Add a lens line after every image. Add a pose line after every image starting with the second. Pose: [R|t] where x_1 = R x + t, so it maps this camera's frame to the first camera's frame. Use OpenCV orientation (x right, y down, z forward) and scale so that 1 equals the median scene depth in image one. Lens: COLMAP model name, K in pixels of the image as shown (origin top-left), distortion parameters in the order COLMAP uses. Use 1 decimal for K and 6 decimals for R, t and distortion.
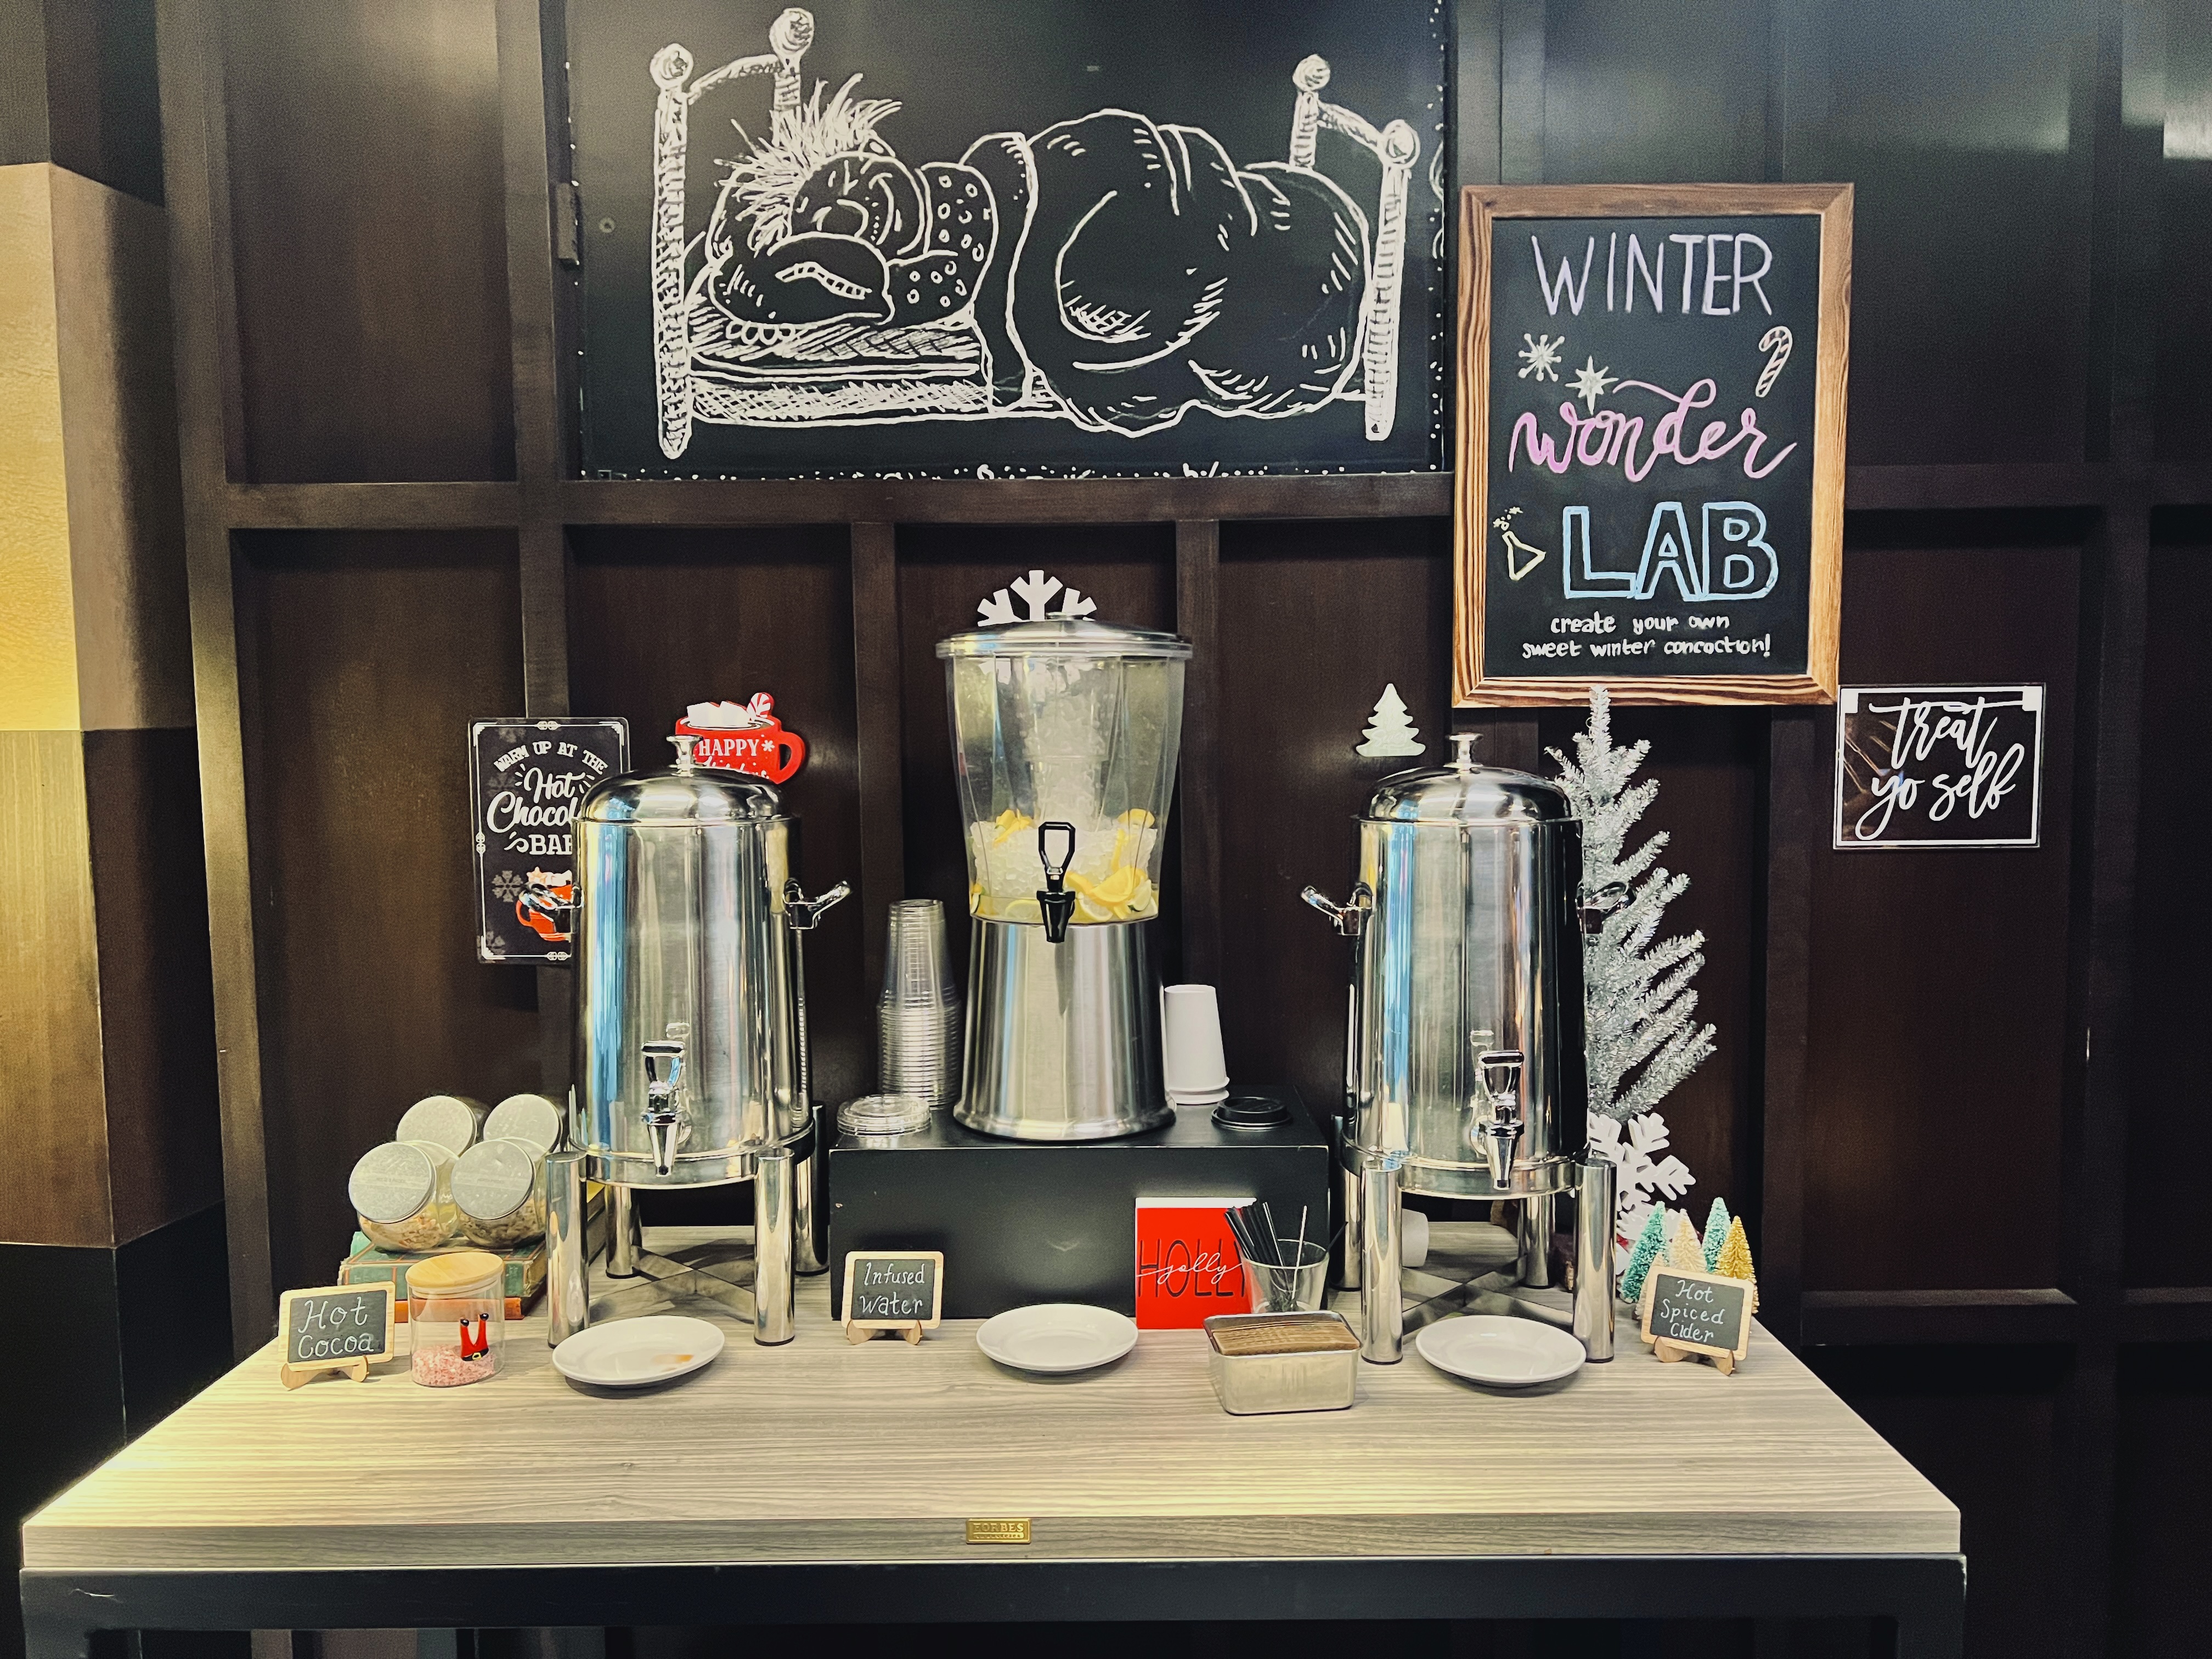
lens RADIAL K [[1653.4, 0, 1106.0], [0, 1653.4, 829.5], [0, 0, 1]] dist [0.044375, -0.050800]
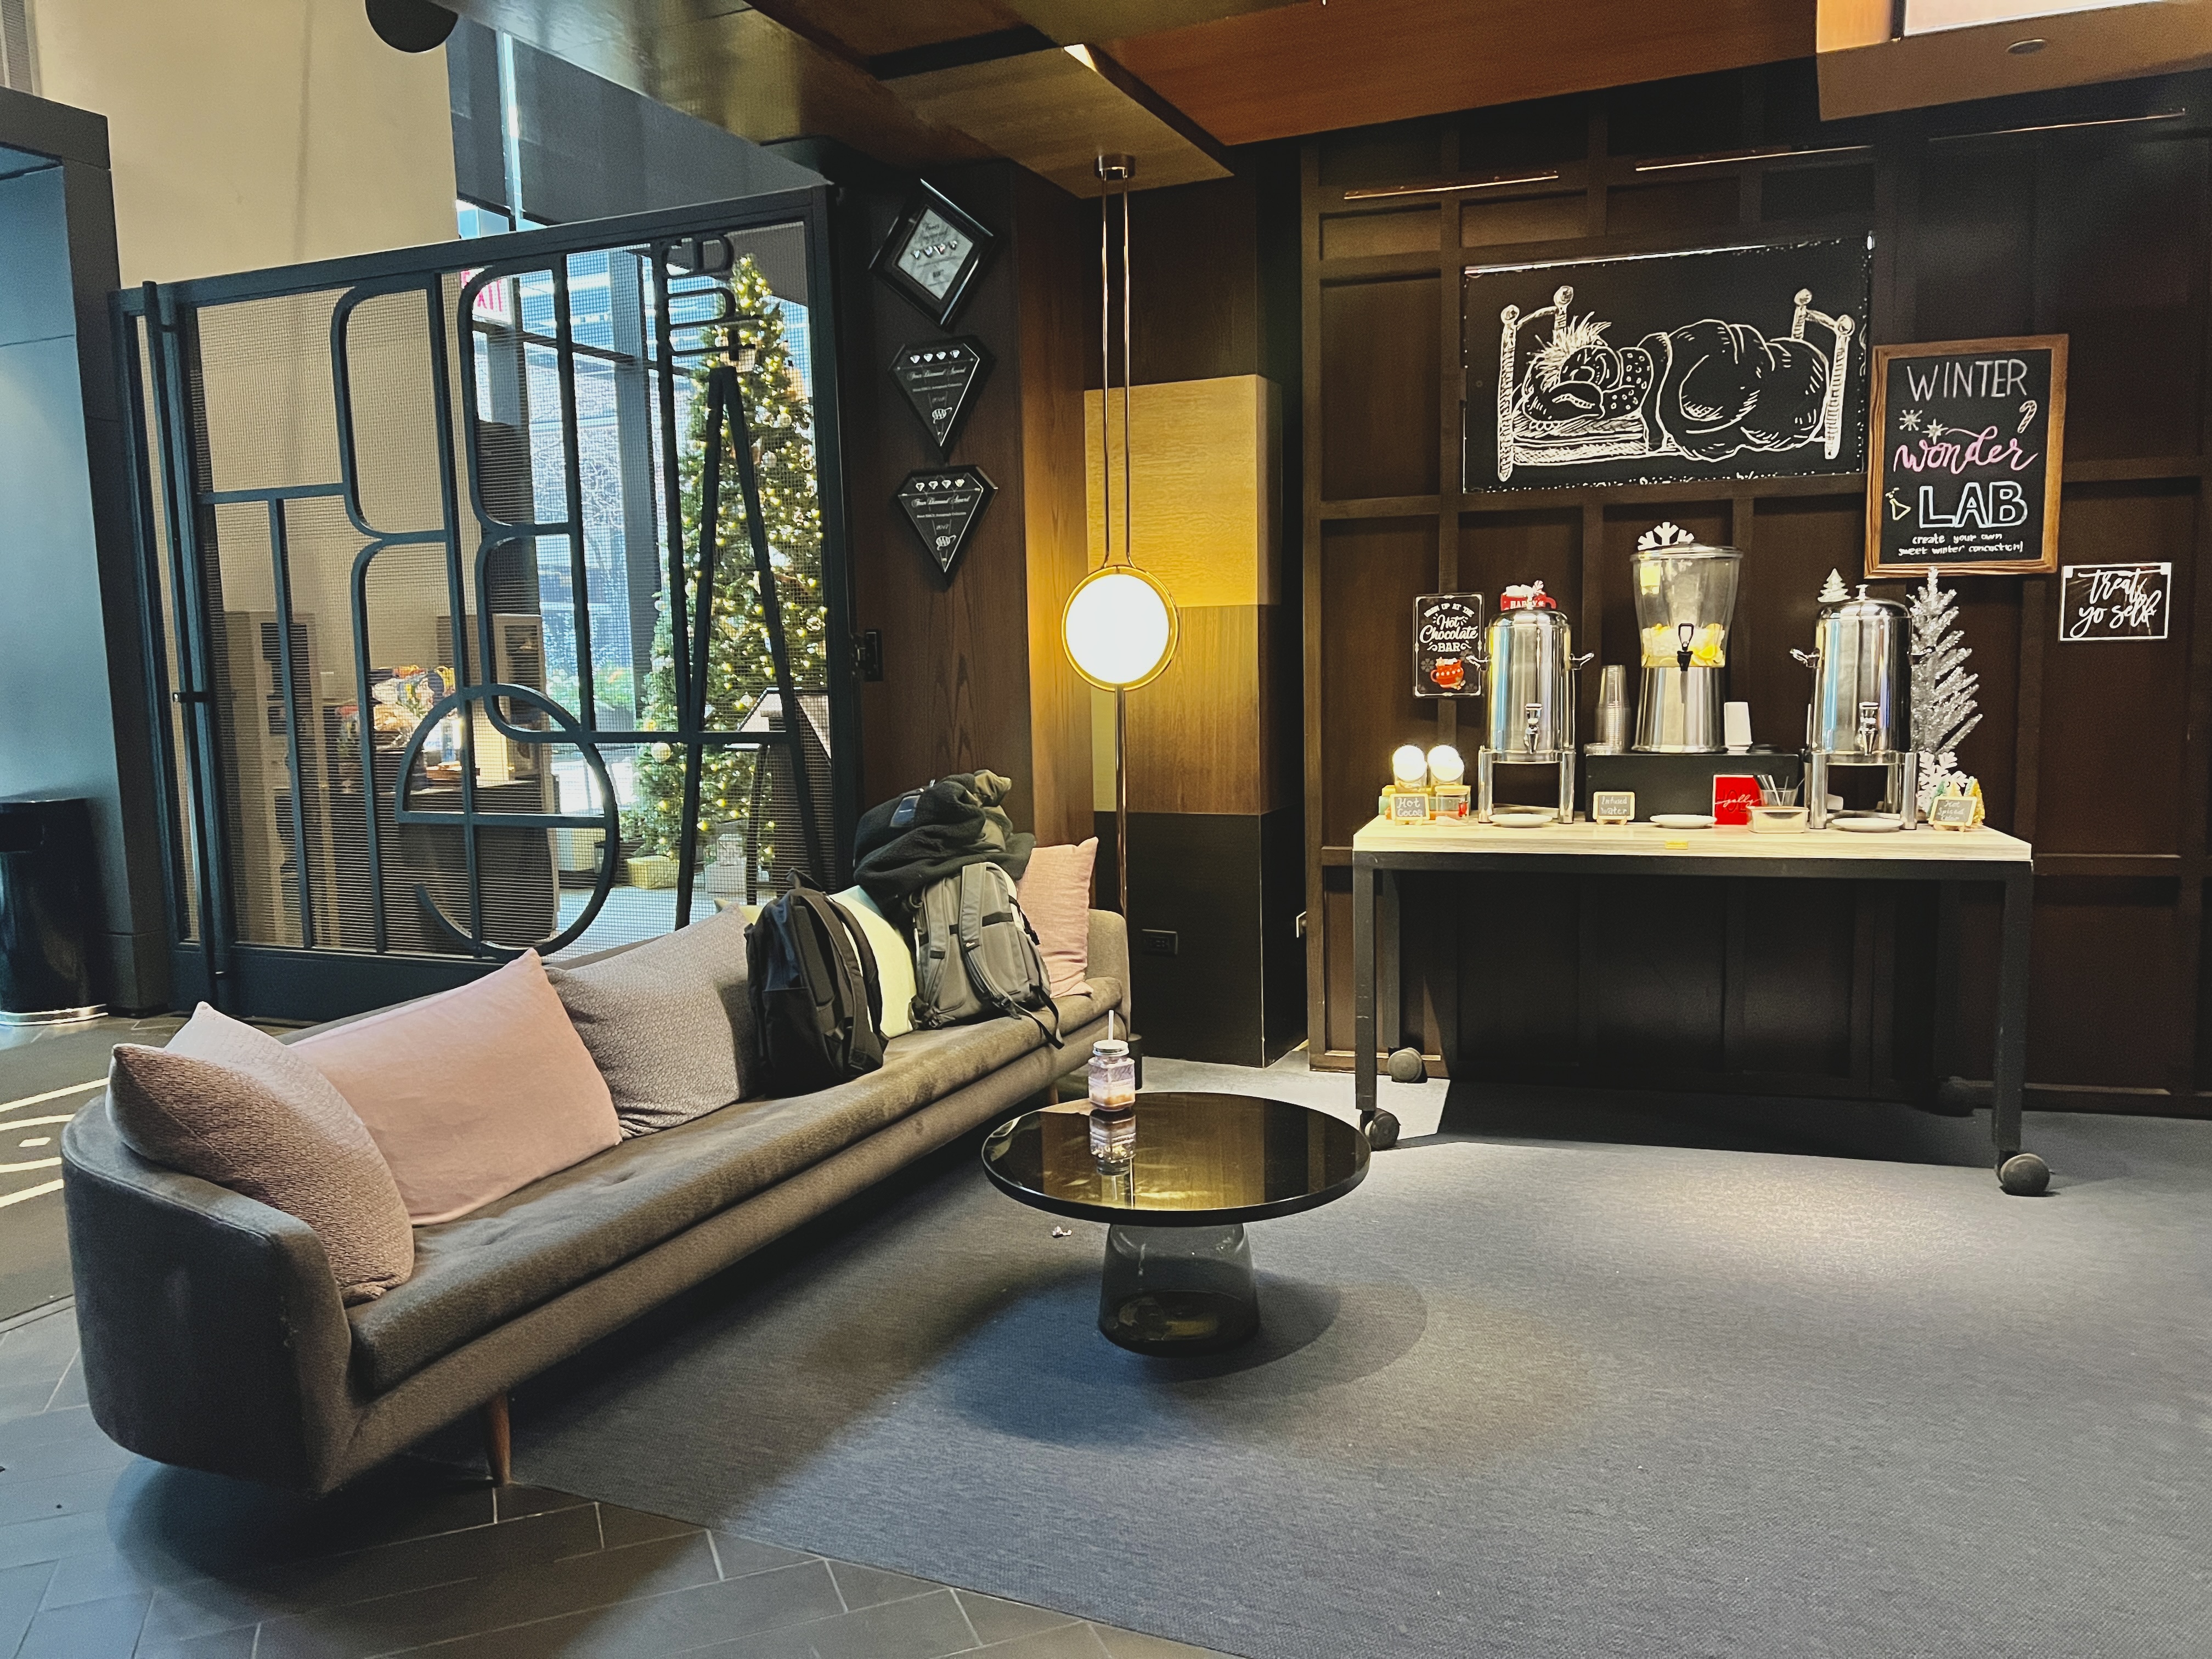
lens RADIAL K [[1653.4, 0, 1106.0], [0, 1653.4, 829.5], [0, 0, 1]] dist [0.044375, -0.050800]
pose [[0.963527, 0.017045, -0.267068, -0.169903], [-0.007452, 0.999291, 0.036892, 0.188717], [0.267508, -0.033556, 0.962971, -1.444532]]
